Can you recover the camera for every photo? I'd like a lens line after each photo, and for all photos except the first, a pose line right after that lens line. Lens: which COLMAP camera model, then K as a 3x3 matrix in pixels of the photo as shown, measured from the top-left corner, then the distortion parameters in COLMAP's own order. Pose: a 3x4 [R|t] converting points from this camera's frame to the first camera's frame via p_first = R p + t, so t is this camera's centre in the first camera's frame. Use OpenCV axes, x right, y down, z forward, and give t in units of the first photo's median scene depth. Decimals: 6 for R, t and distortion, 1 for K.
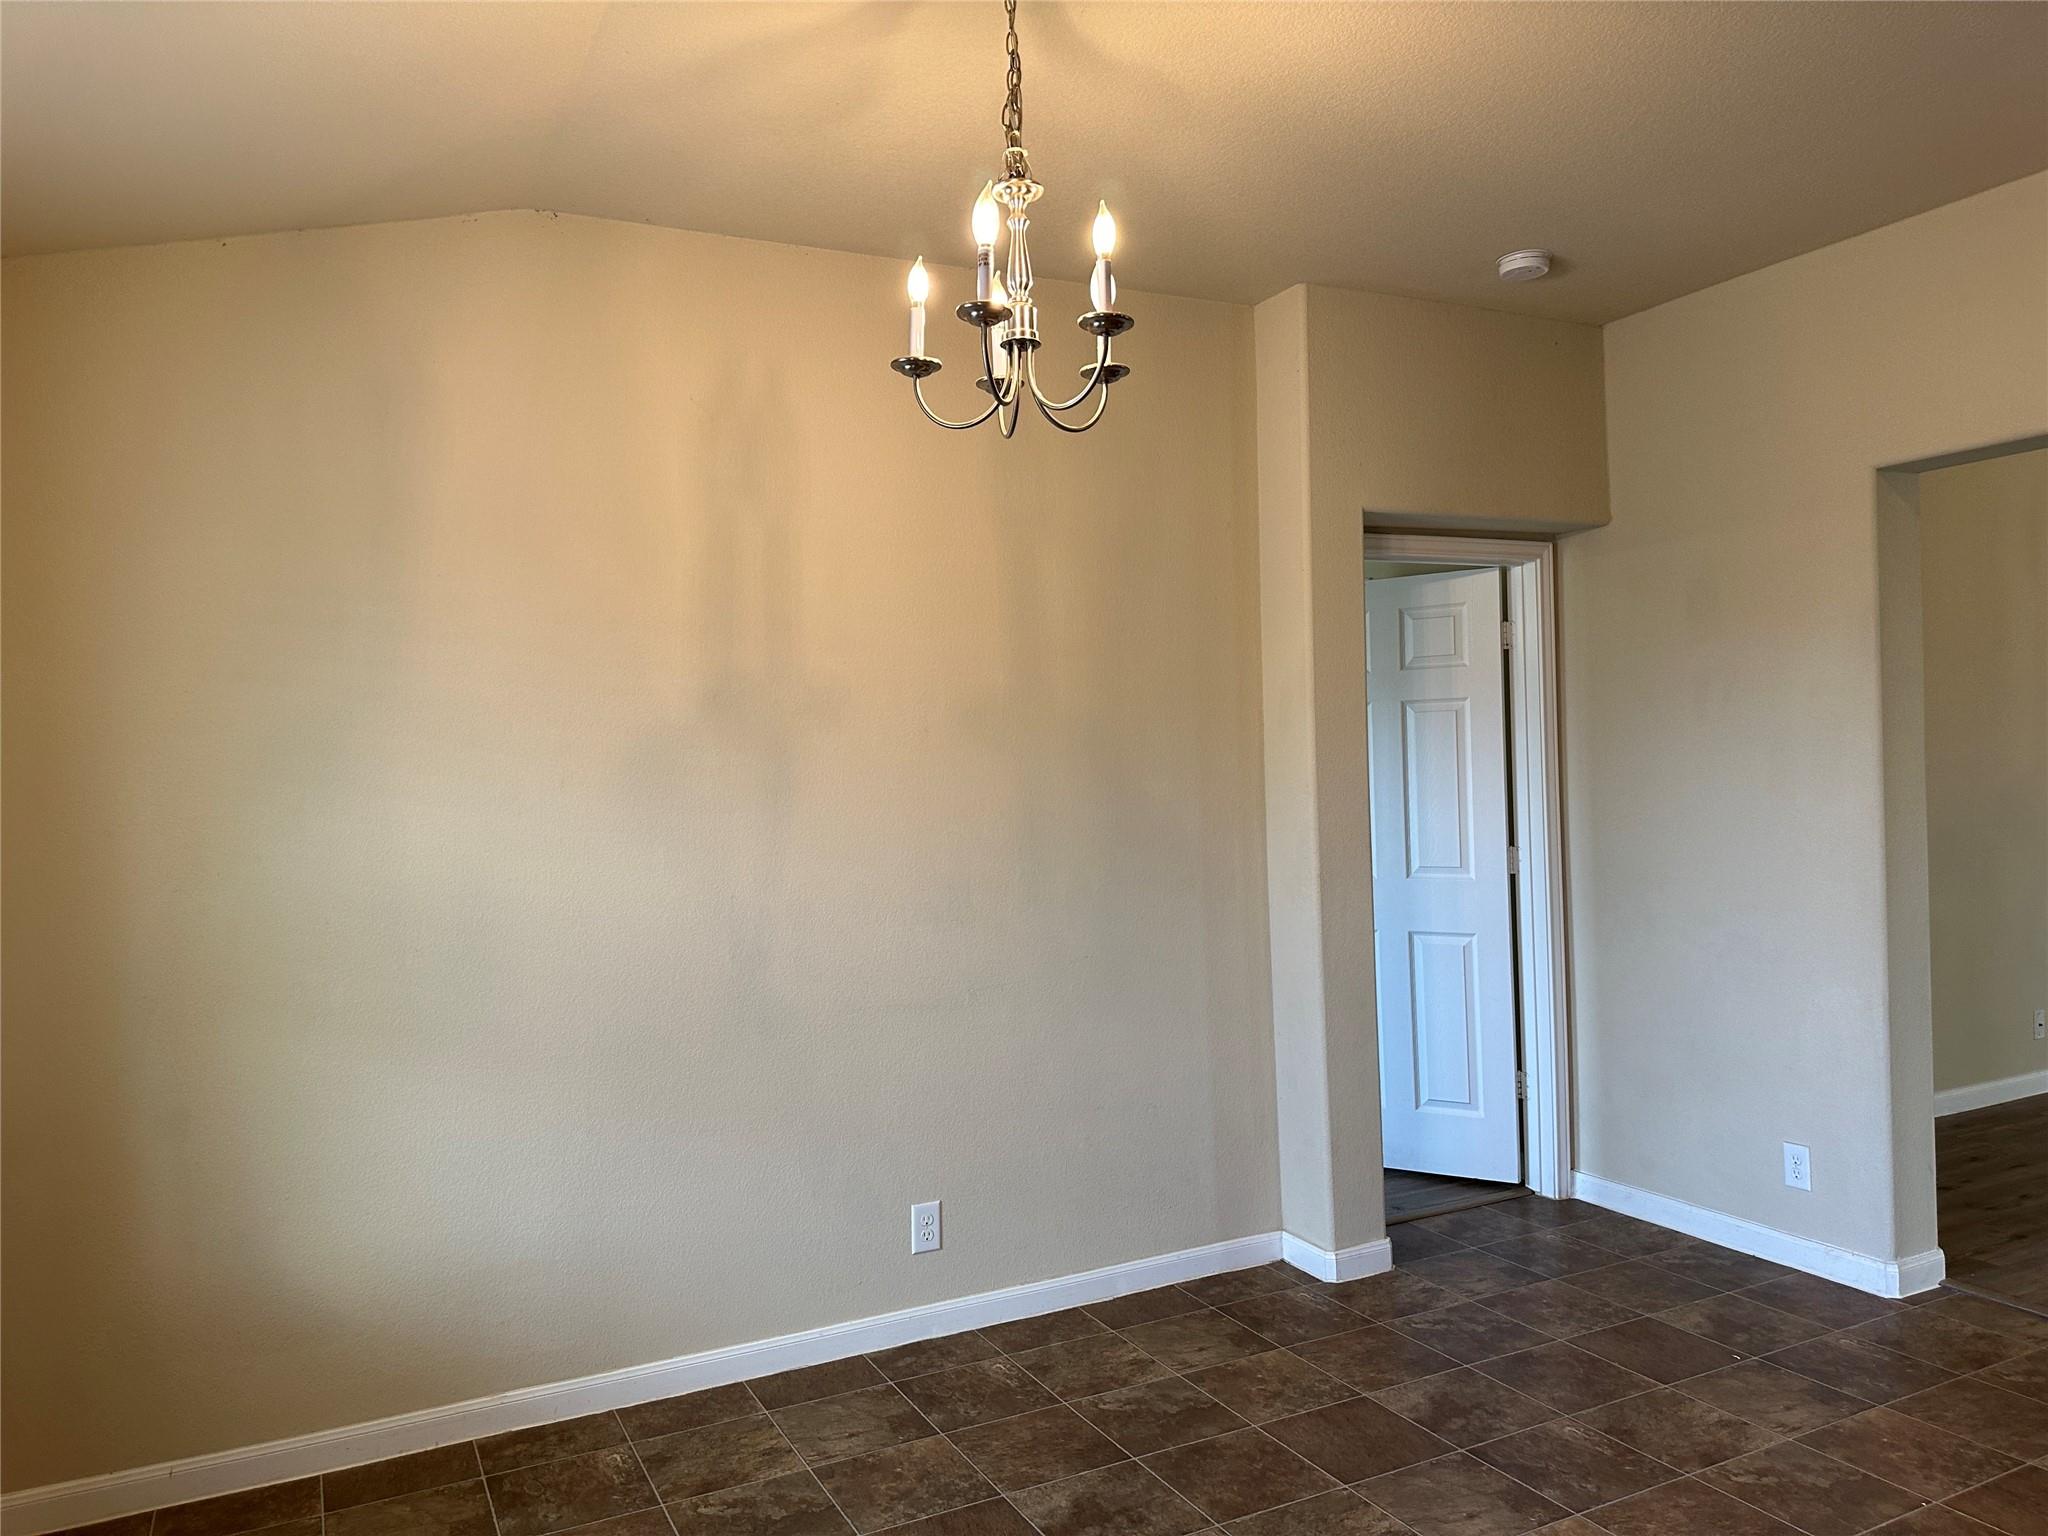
lens RADIAL K [[1439.4, 0, 1016.6], [0, 1439.4, 773.5], [0, 0, 1]] dist [0.061154, -0.082380]
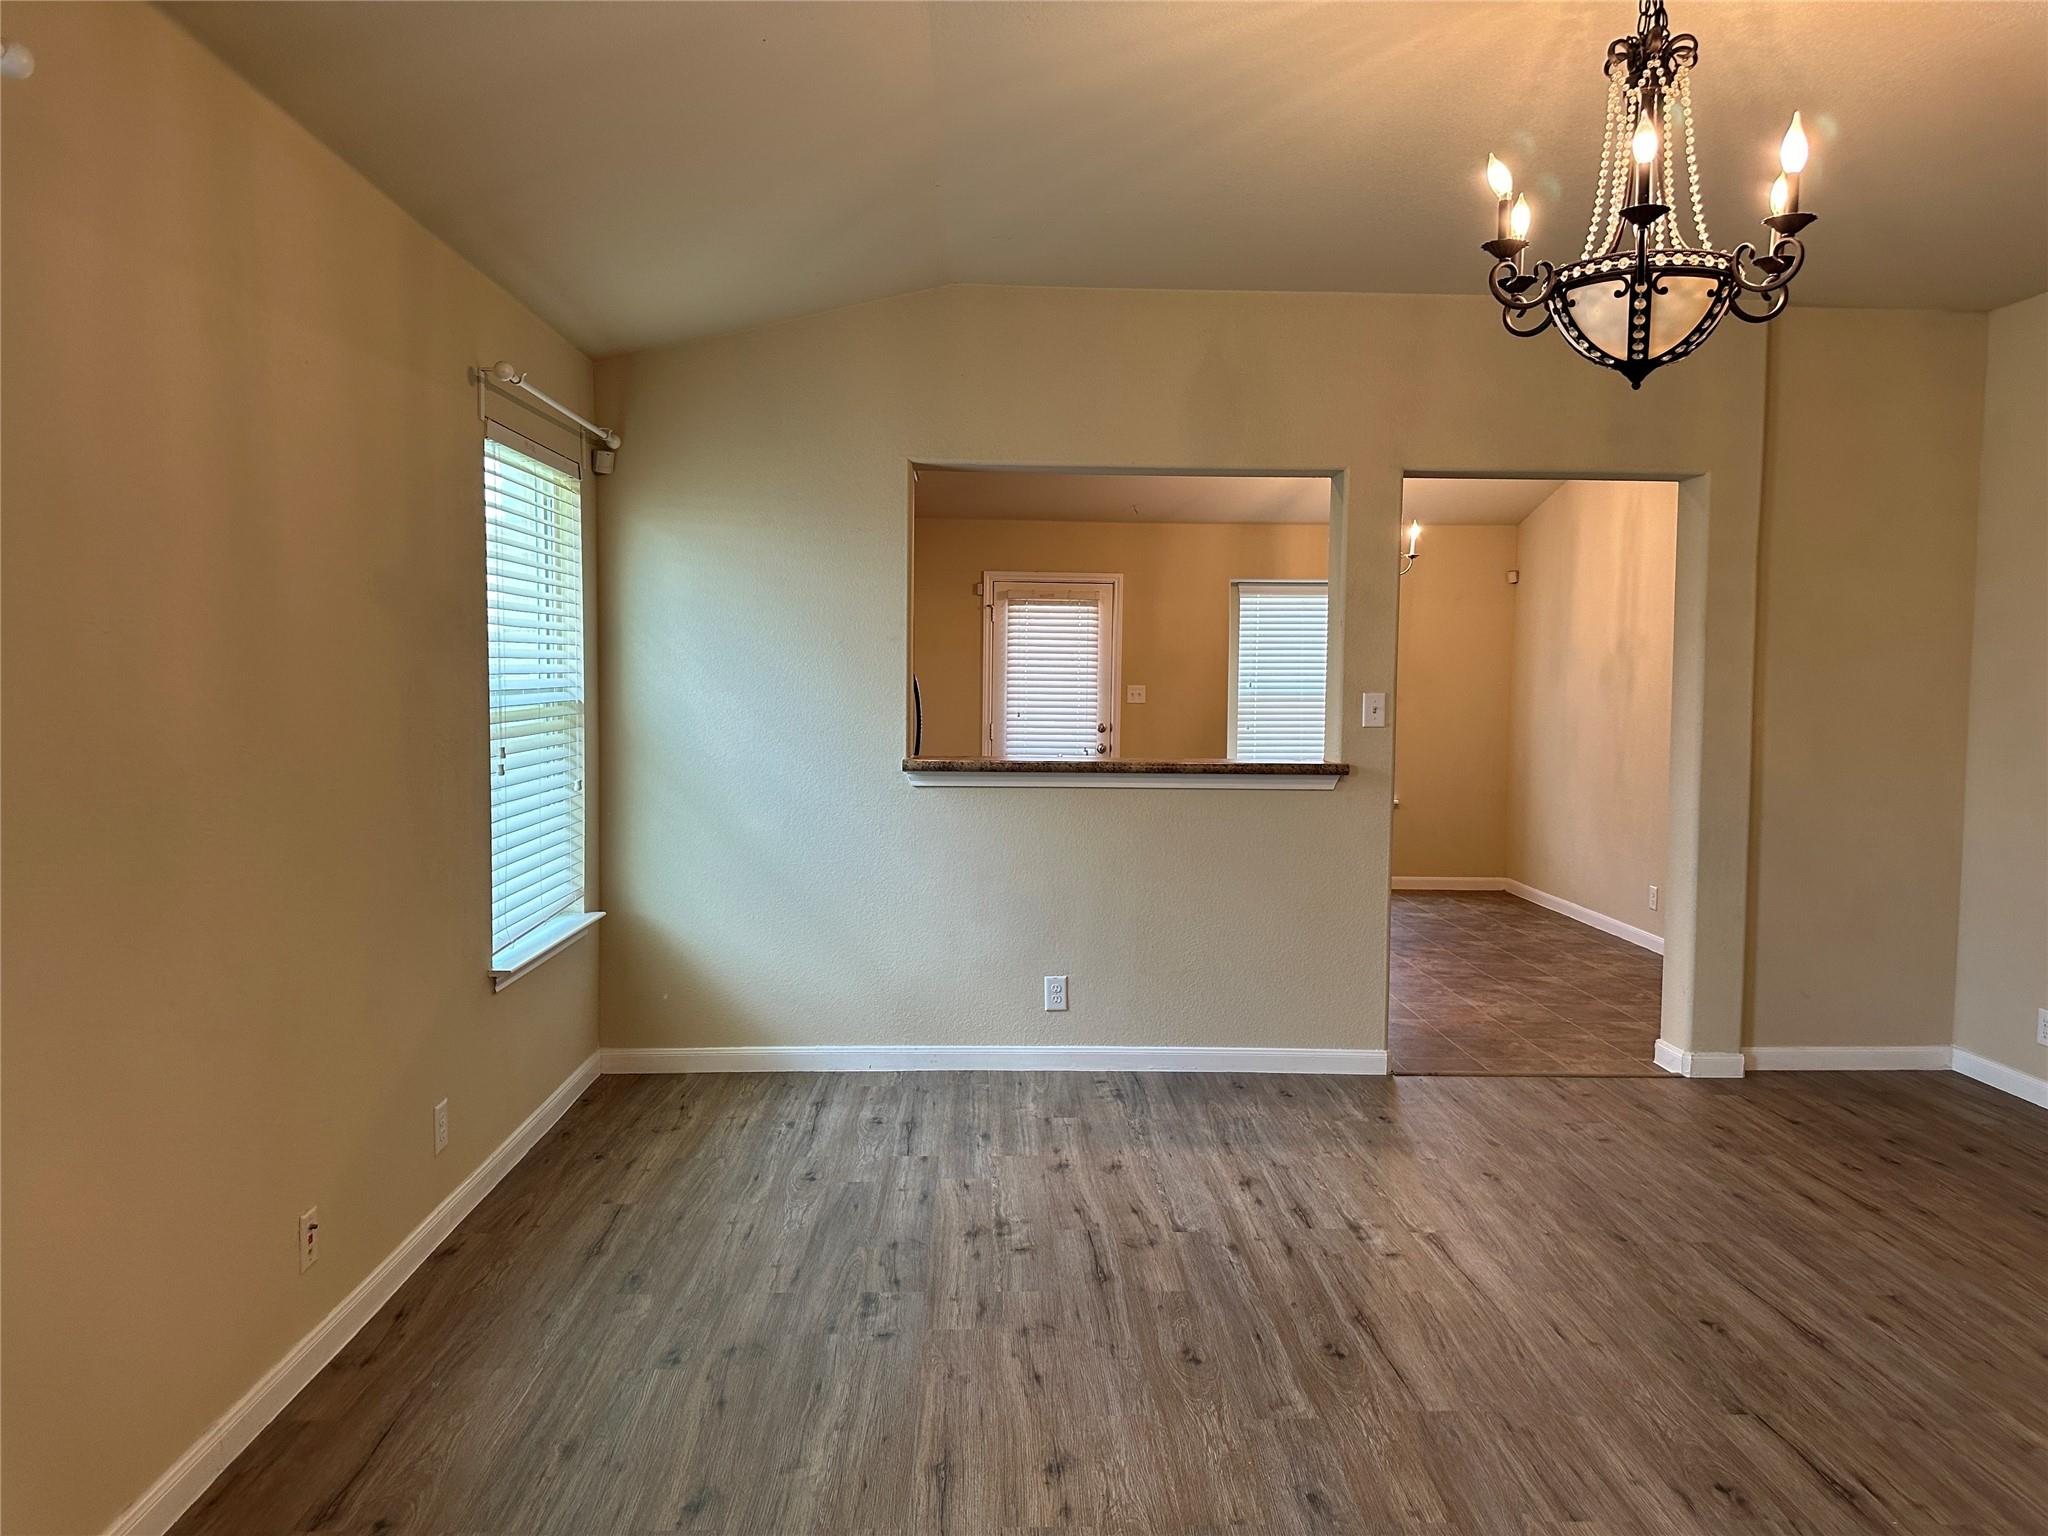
lens RADIAL K [[1439.4, 0, 1013.0], [0, 1439.4, 763.4], [0, 0, 1]] dist [0.061154, -0.082380]
pose [[-0.421562, 0.079114, -0.903342, 1.773043], [-0.001183, 0.996138, 0.087793, -0.049316], [0.906799, 0.038078, -0.419840, 0.834244]]
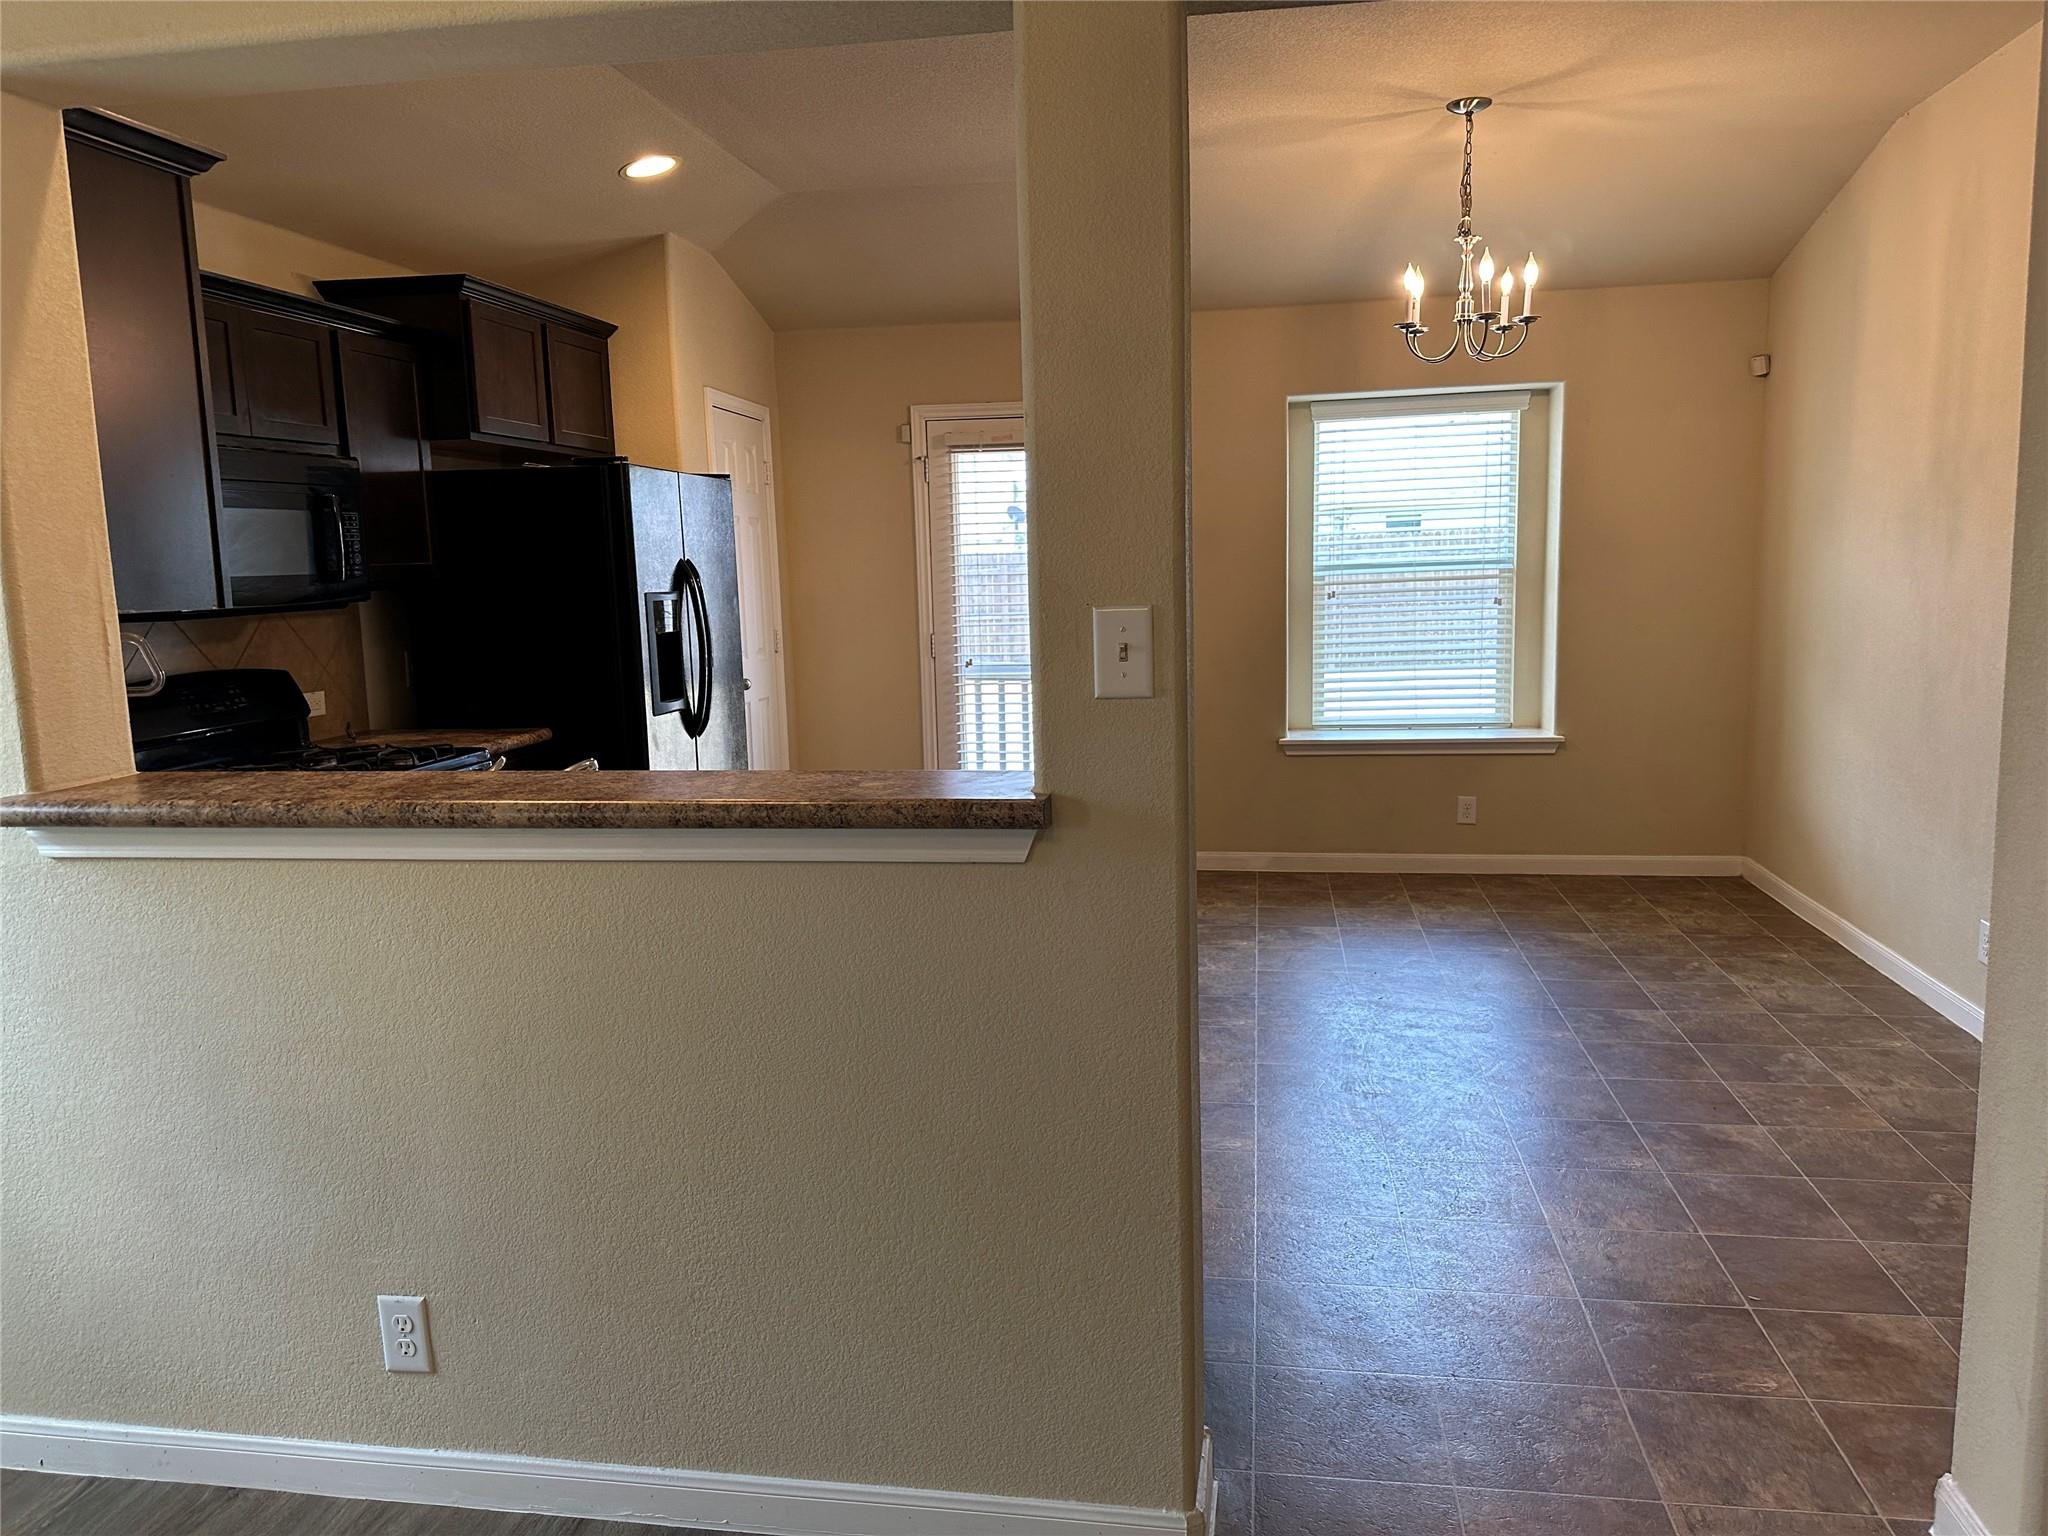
lens RADIAL K [[1439.4, 0, 1018.5], [0, 1439.4, 774.3], [0, 0, 1]] dist [0.061154, -0.082380]
pose [[-0.586387, 0.166232, -0.792791, 0.994383], [0.042830, 0.983710, 0.174585, -0.031929], [0.808898, 0.068419, -0.583954, 0.839427]]
